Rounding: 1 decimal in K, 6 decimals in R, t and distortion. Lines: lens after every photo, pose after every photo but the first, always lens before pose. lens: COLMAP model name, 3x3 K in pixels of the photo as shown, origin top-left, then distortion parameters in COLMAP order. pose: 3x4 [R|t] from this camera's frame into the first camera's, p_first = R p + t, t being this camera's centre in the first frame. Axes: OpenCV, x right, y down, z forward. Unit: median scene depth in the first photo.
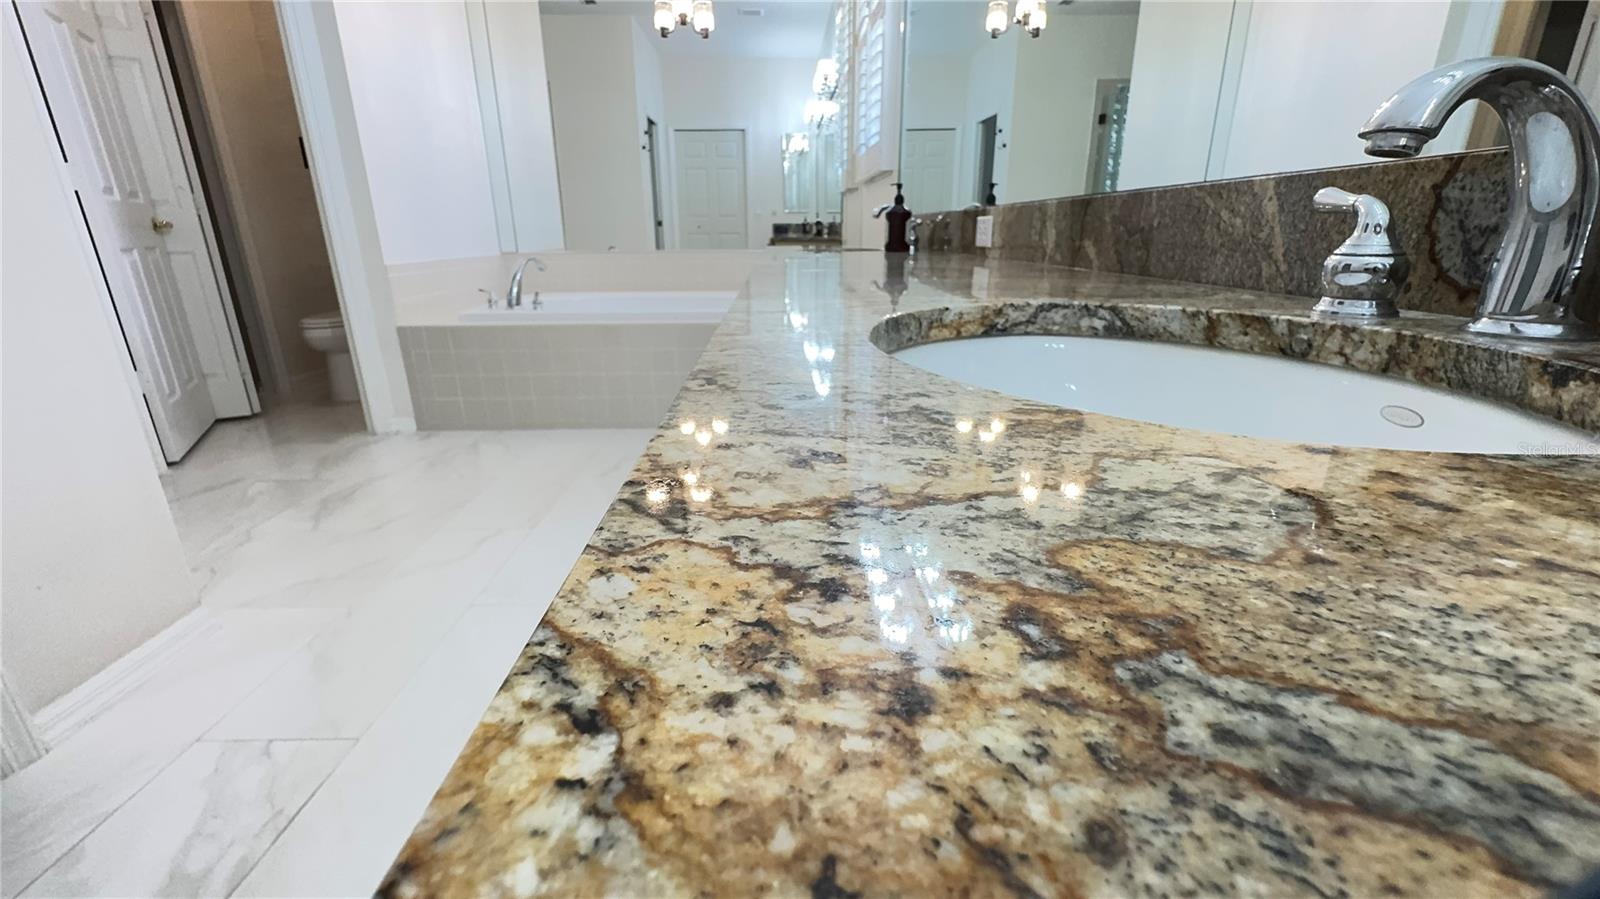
lens RADIAL K [[638.6, 0, 800.0], [0, 638.6, 449.5], [0, 0, 1]] dist [0.000461, -0.000073]
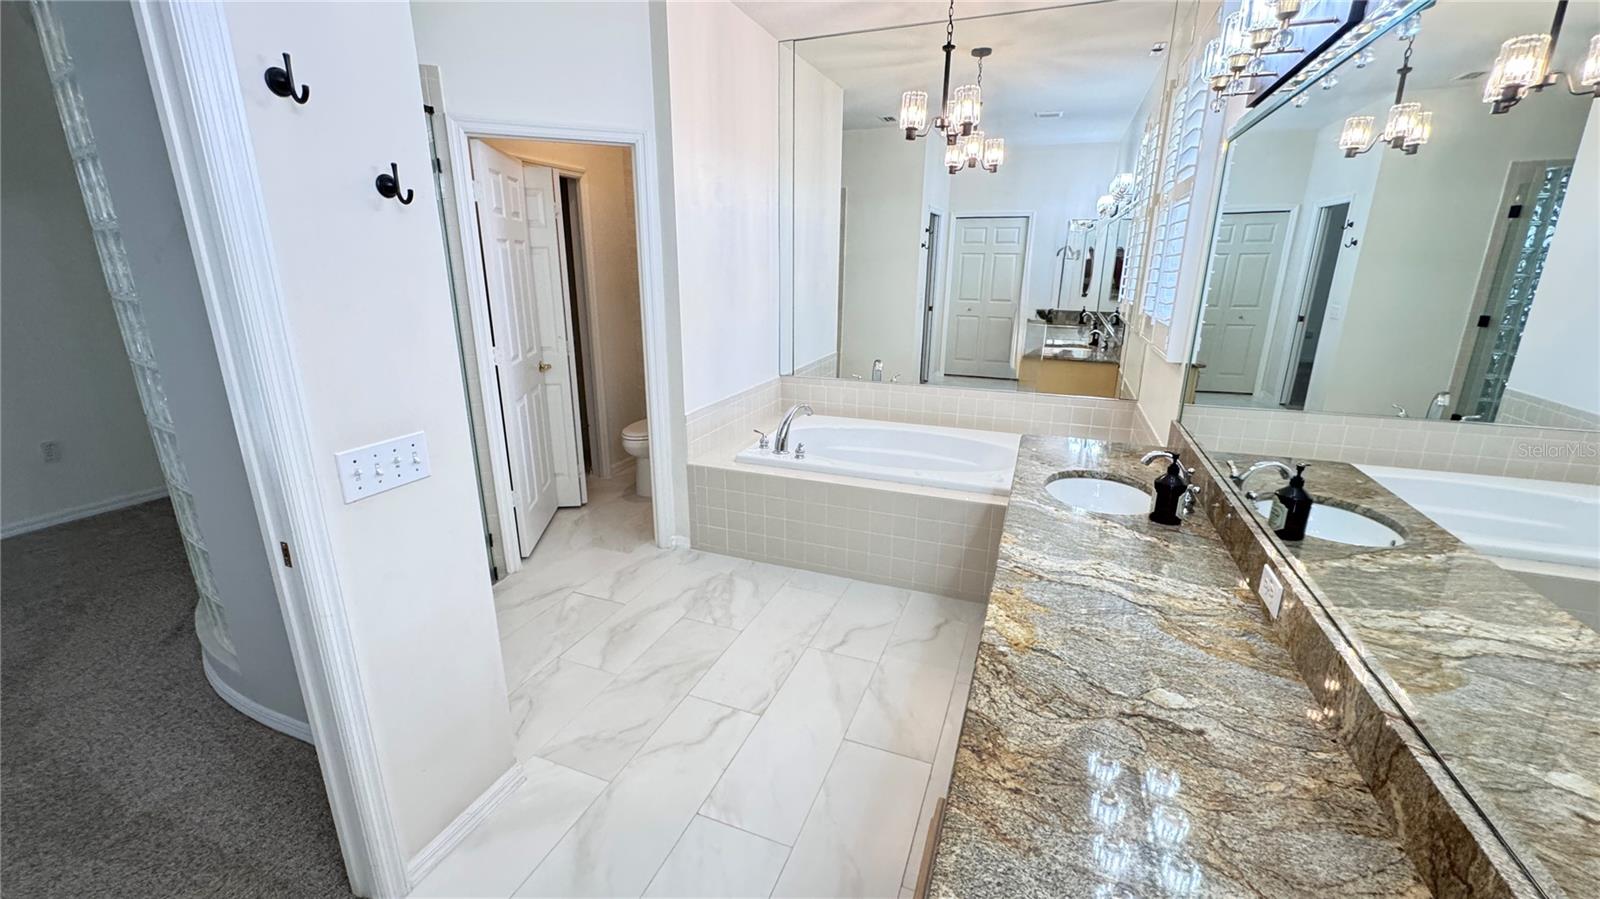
lens RADIAL K [[636.8, 0, 809.9], [0, 636.8, 452.3], [0, 0, 1]] dist [0.000231, -0.000422]
pose [[0.923104, 0.119911, -0.365378, 0.005278], [-0.132301, 0.991169, -0.008965, -0.223766], [0.361076, 0.056616, 0.930816, -0.012406]]
